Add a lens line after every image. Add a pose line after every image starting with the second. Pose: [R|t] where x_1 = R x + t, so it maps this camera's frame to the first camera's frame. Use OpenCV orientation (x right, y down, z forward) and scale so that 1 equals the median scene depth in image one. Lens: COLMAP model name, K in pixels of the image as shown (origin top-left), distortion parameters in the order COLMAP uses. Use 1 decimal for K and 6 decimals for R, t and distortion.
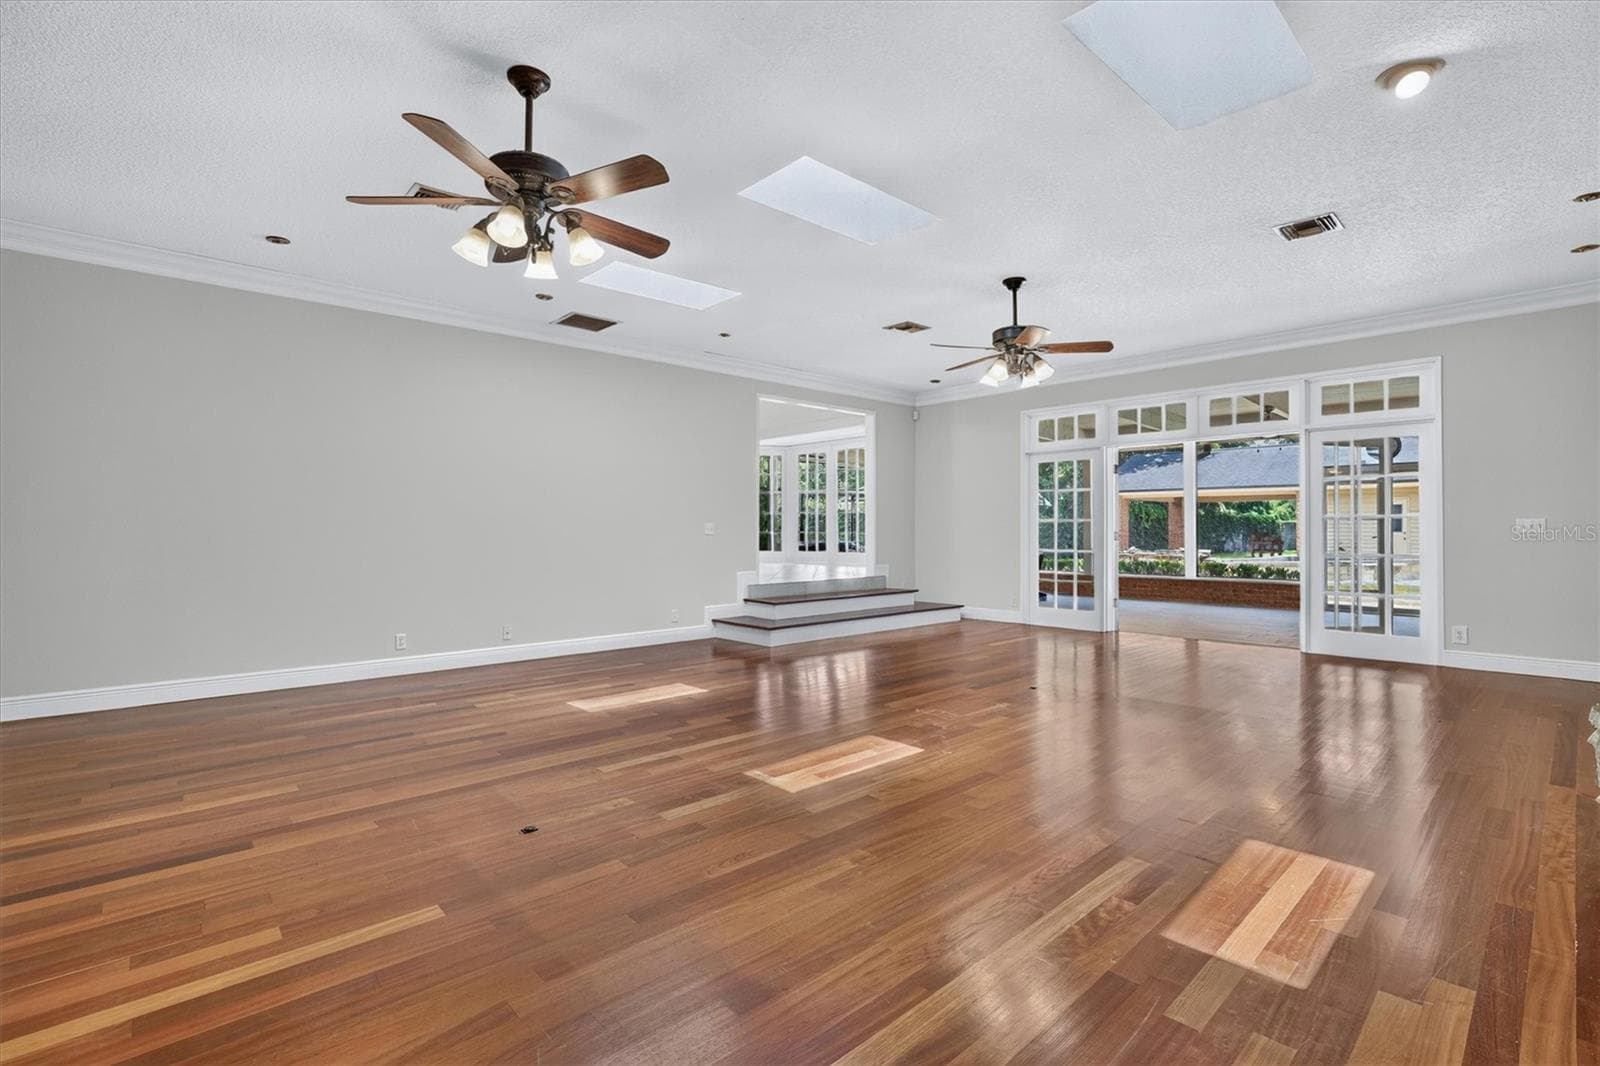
lens RADIAL K [[721.4, 0, 801.8], [0, 721.4, 529.3], [0, 0, 1]] dist [-0.021993, -0.000185]
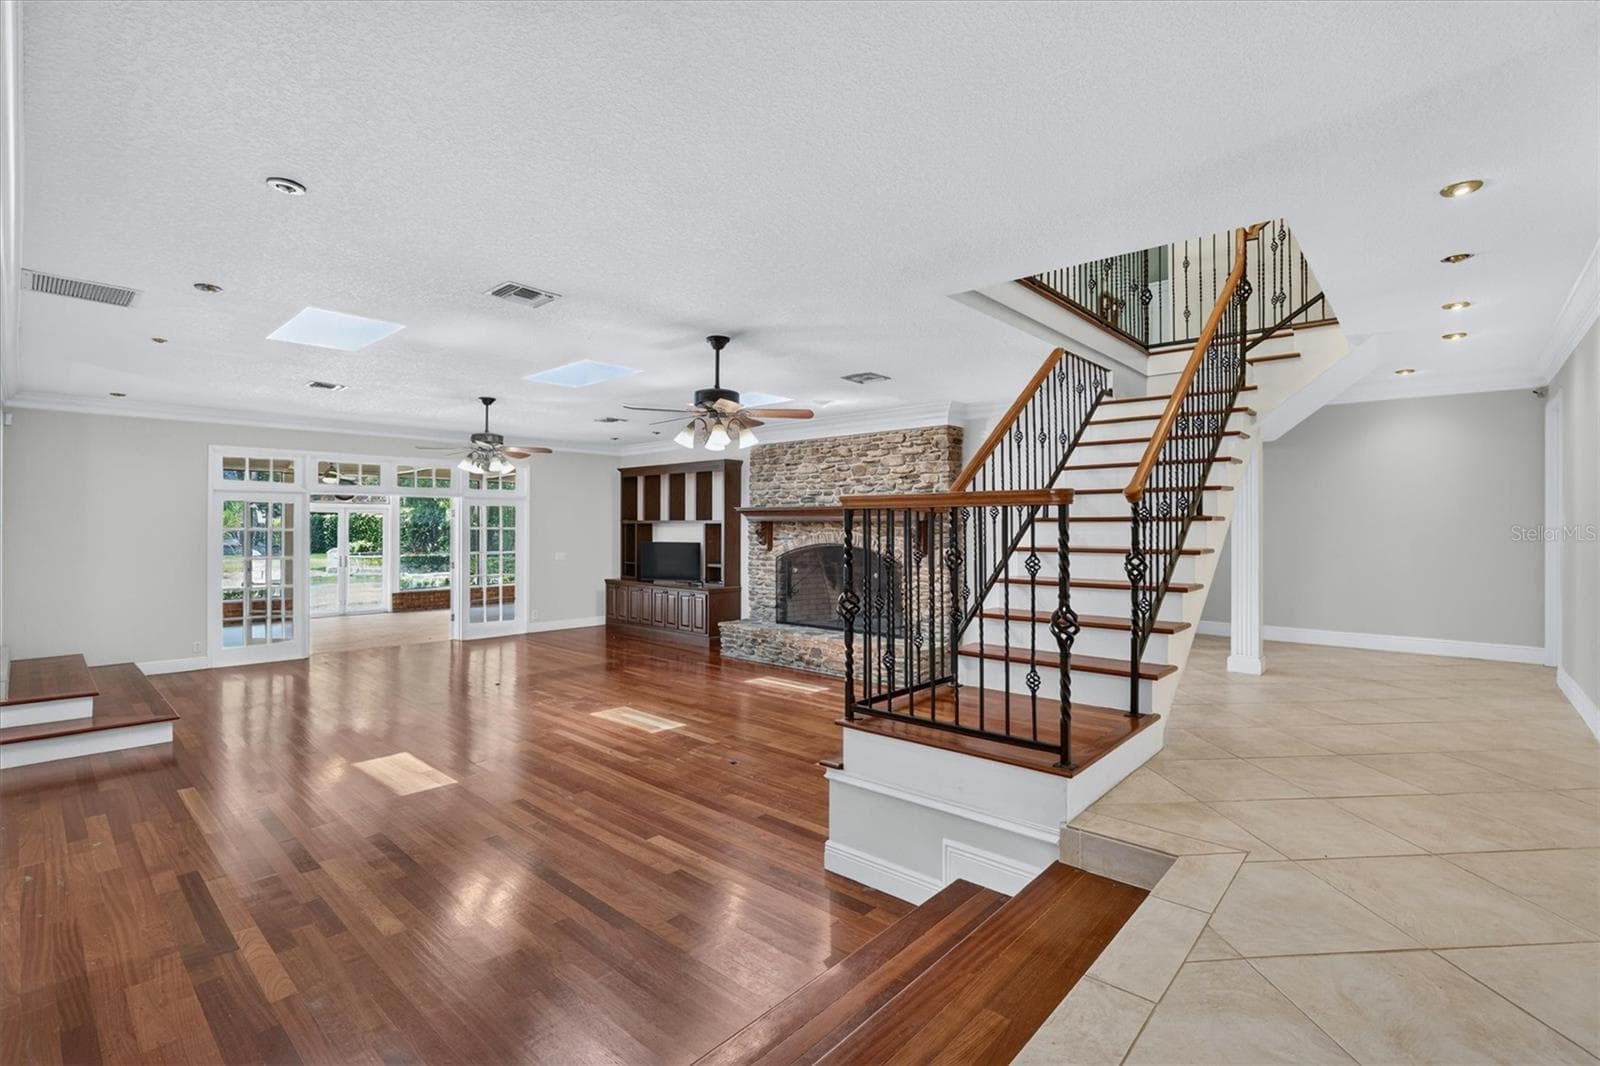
lens RADIAL K [[721.4, 0, 800.7], [0, 721.4, 526.6], [0, 0, 1]] dist [-0.021993, -0.000185]
pose [[-0.092179, -0.001468, 0.995741, -0.945930], [-0.002398, 0.999996, 0.001253, -0.080945], [-0.995740, -0.002273, -0.092182, 0.421485]]
